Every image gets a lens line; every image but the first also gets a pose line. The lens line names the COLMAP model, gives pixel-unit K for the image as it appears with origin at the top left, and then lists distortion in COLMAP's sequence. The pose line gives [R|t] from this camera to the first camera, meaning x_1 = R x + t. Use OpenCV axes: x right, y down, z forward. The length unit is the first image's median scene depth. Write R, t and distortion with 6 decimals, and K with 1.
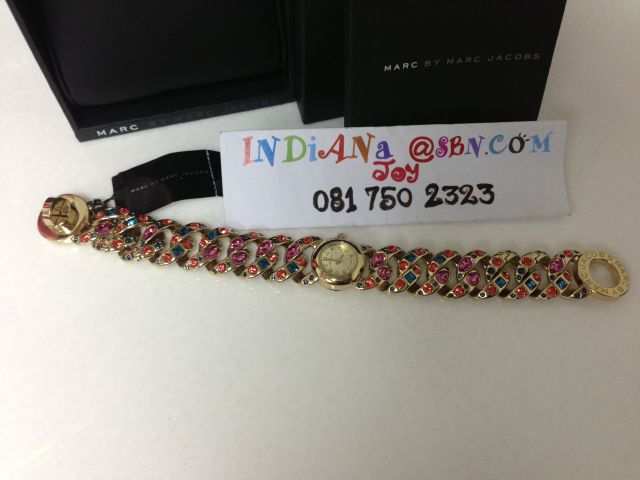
lens RADIAL K [[605.9, 0, 320.0], [0, 605.9, 240.0], [0, 0, 1]] dist [0.139566, -0.340841]
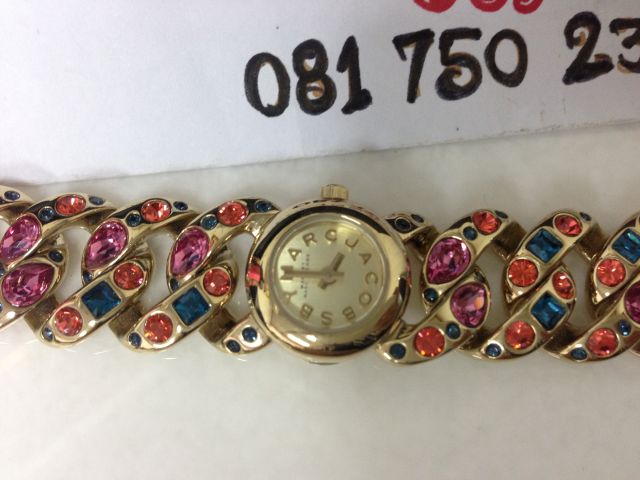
lens RADIAL K [[605.9, 0, 320.0], [0, 605.9, 240.0], [0, 0, 1]] dist [0.139566, -0.340841]
pose [[0.997757, -0.066371, 0.008678, 0.022438], [0.062812, 0.973185, 0.221281, -0.053633], [-0.023132, -0.220240, 0.975171, 0.641479]]
